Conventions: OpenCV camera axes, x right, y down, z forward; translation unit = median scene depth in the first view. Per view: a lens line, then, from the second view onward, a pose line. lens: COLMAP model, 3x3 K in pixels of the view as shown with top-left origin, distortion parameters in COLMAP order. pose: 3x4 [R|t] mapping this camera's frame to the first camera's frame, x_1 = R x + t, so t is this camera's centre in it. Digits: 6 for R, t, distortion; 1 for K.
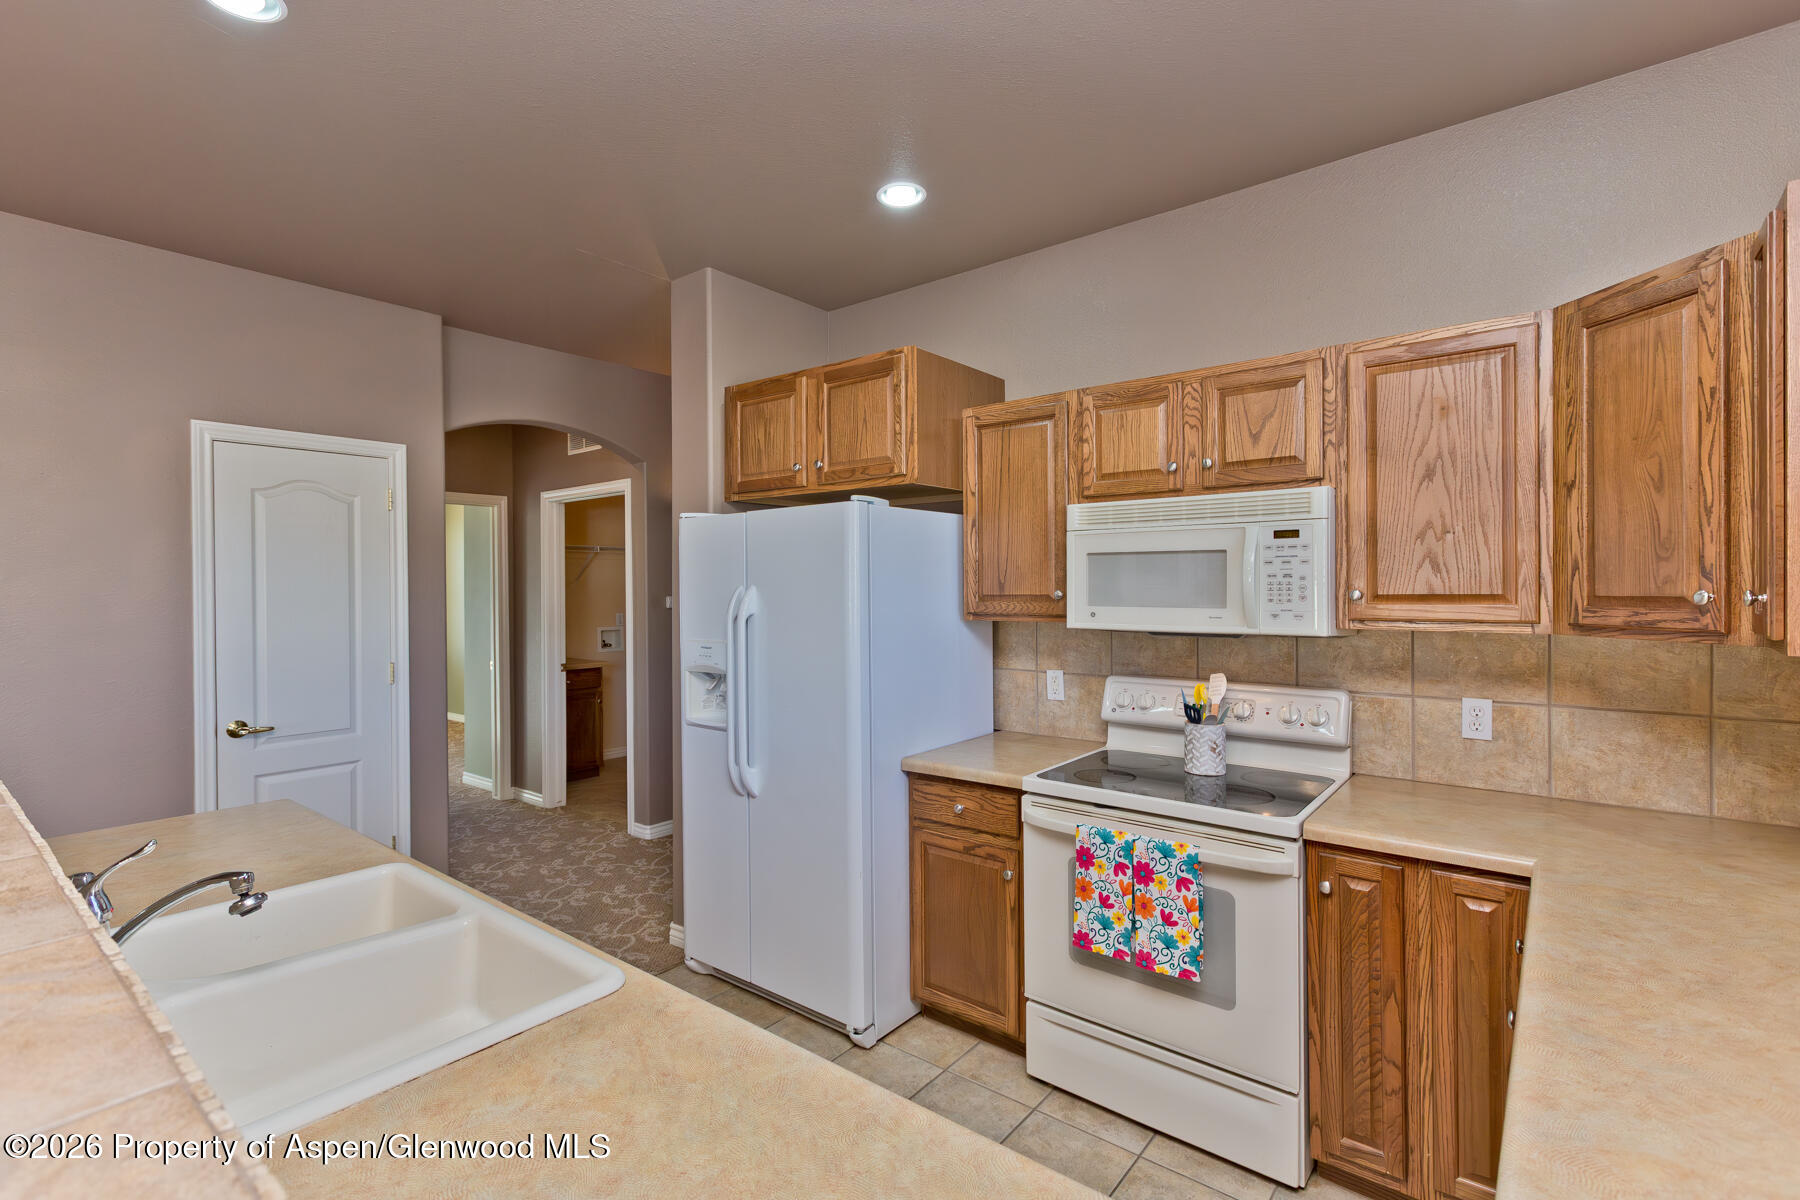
lens RADIAL K [[819.7, 0, 890.9], [0, 819.7, 593.1], [0, 0, 1]] dist [0.001805, 0.000028]
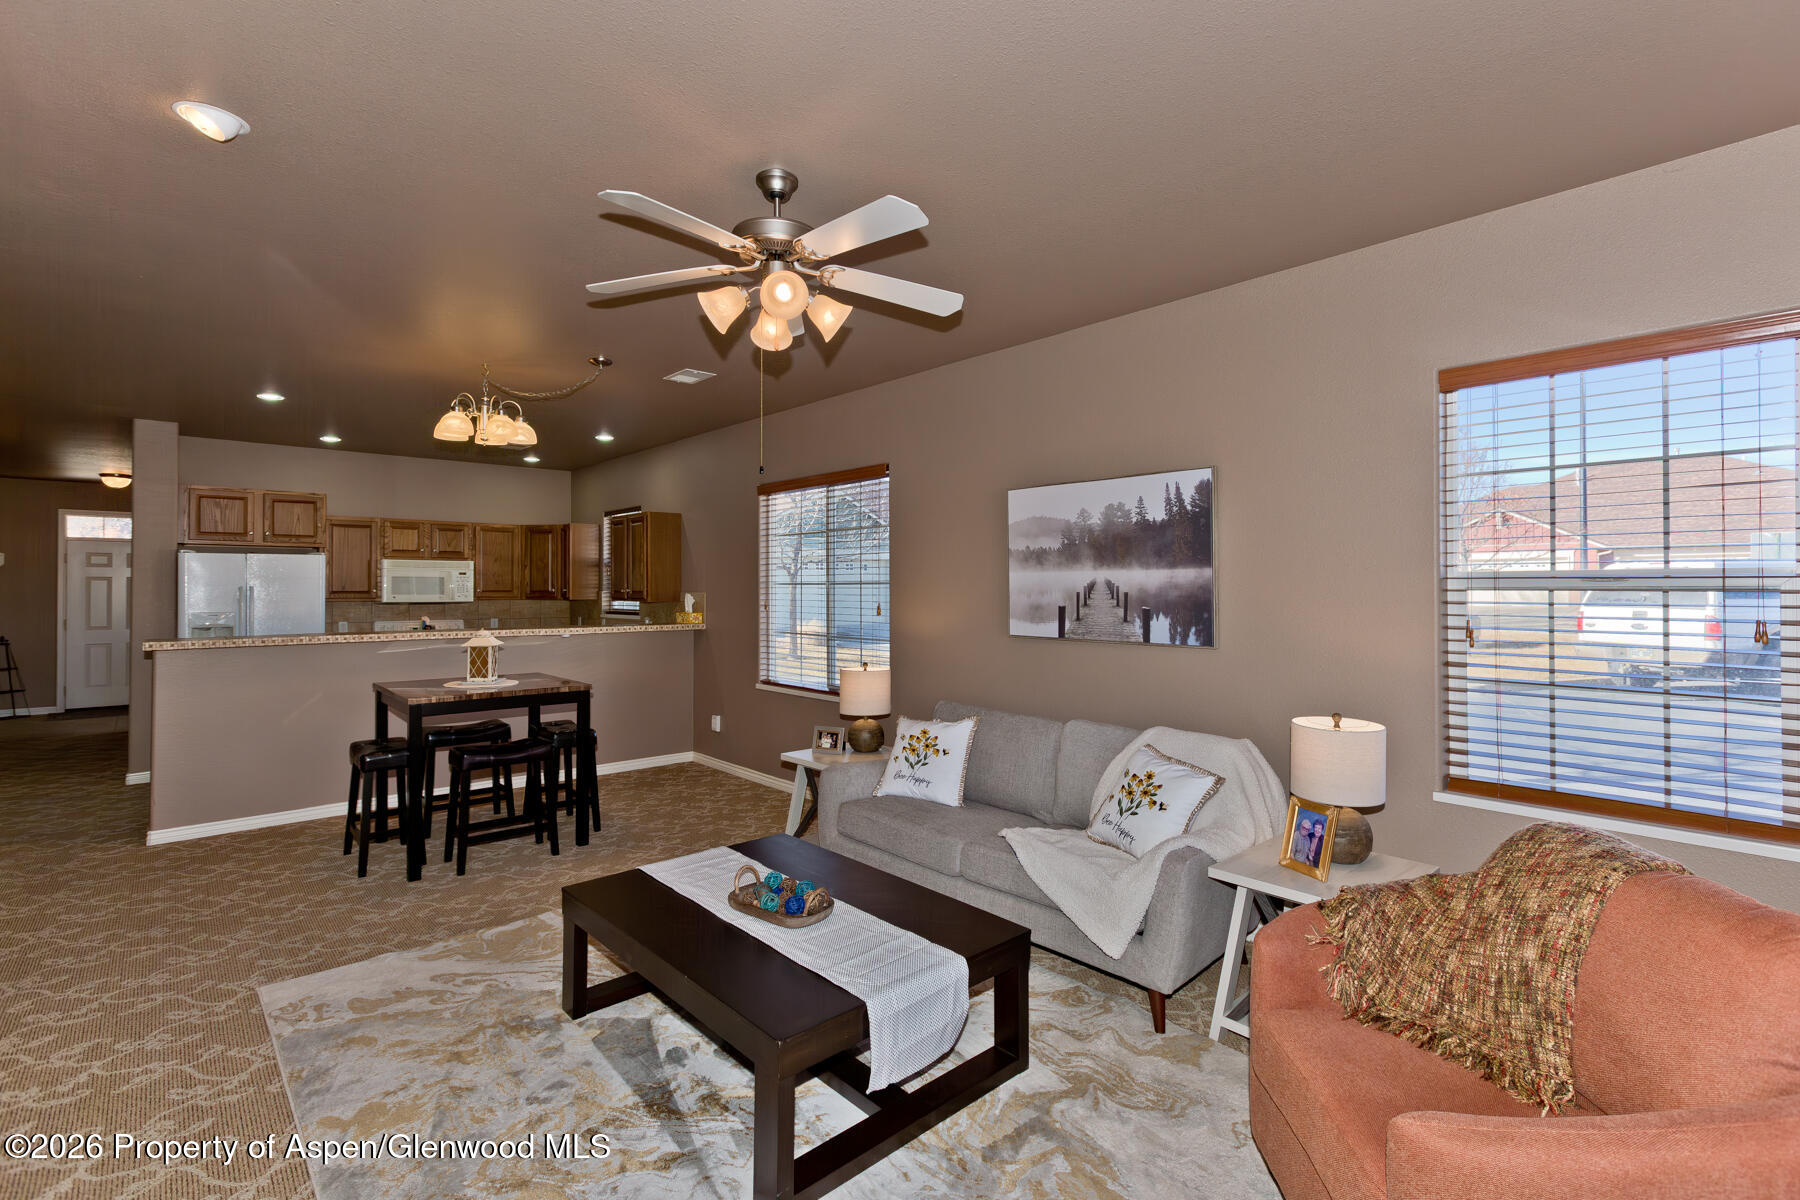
lens RADIAL K [[813.1, 0, 906.8], [0, 813.1, 585.4], [0, 0, 1]] dist [0.000660, -0.000151]
pose [[0.154272, 0.013003, 0.987943, -2.663698], [0.005705, 0.999885, -0.014051, 0.039574], [-0.988012, 0.007804, 0.154180, -1.438418]]
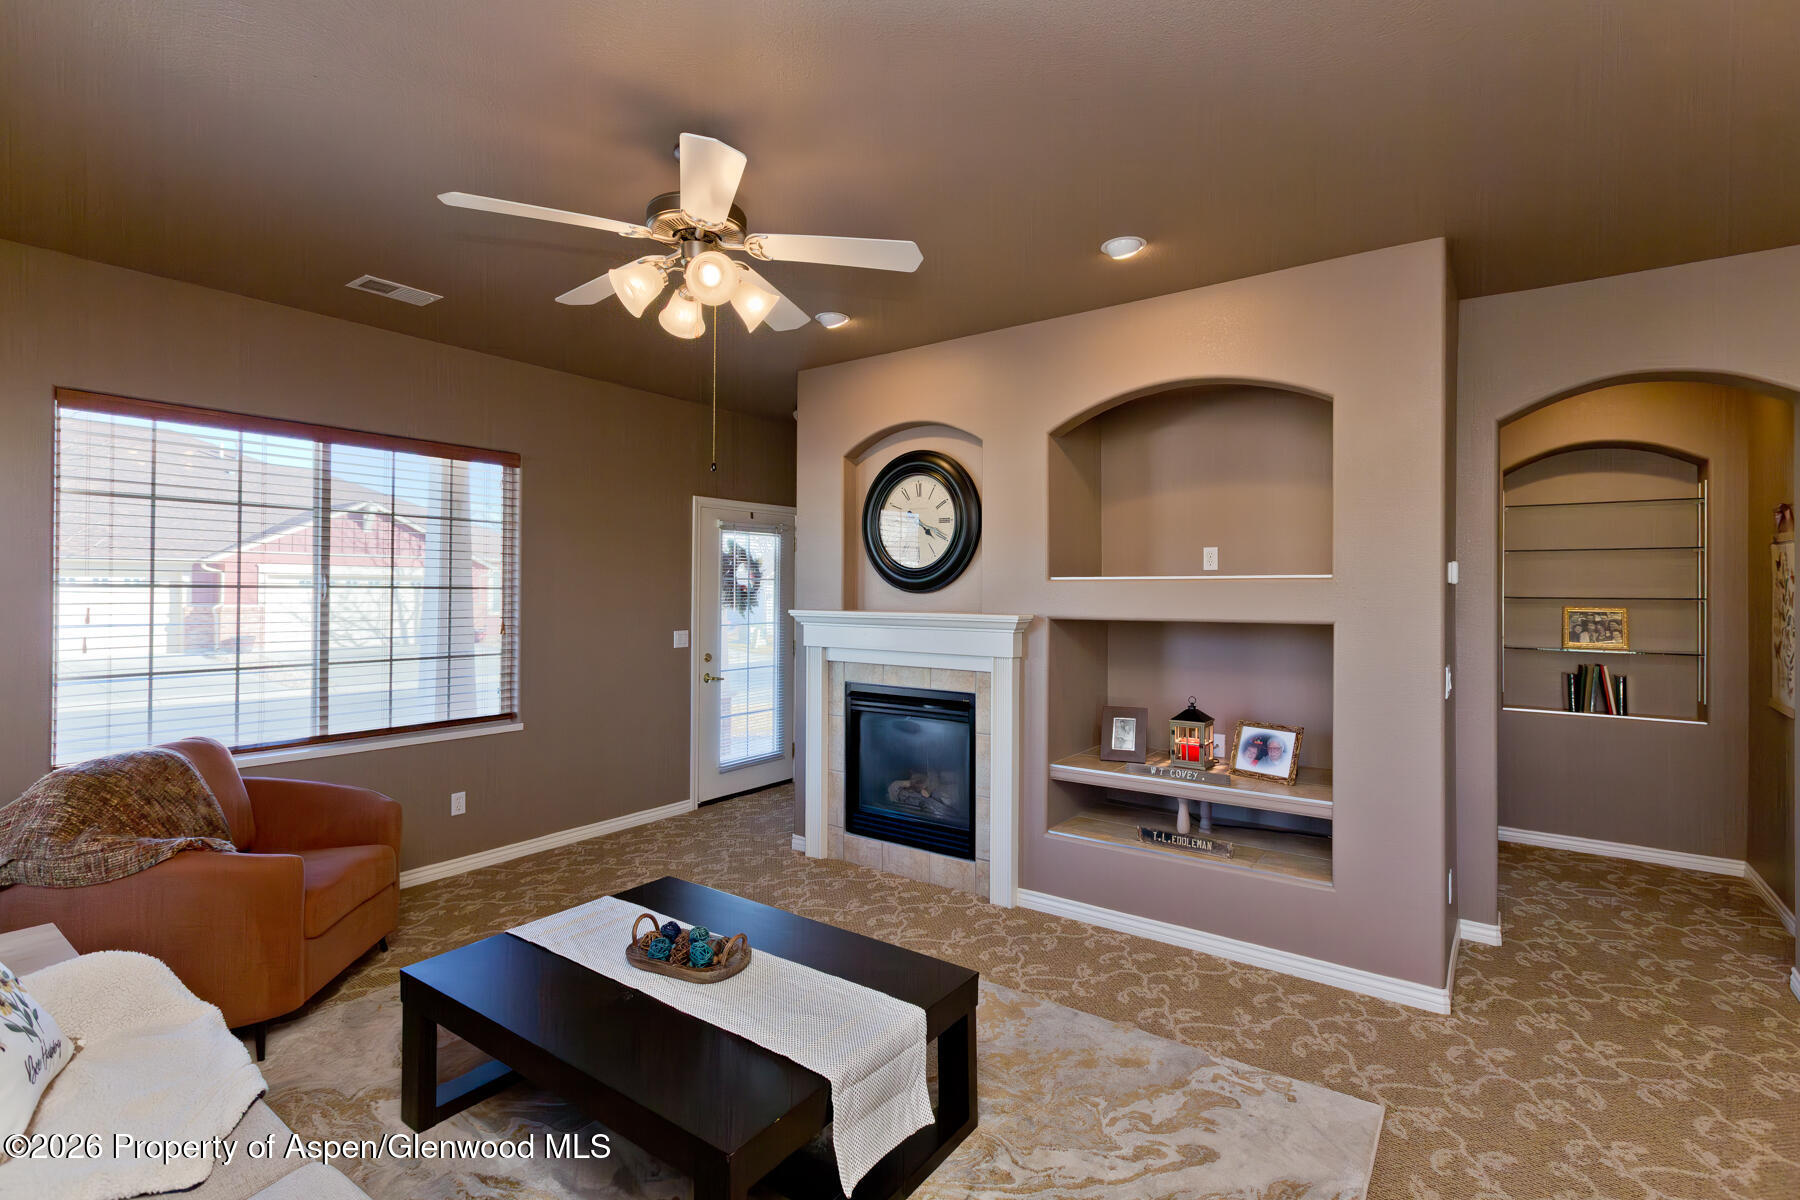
lens RADIAL K [[813.1, 0, 906.8], [0, 813.1, 585.4], [0, 0, 1]] dist [0.000660, -0.000151]
pose [[0.066600, -0.003284, -0.997774, -0.602076], [-0.019525, 0.999799, -0.004594, 0.020284], [0.997589, 0.019788, 0.066523, -0.903571]]
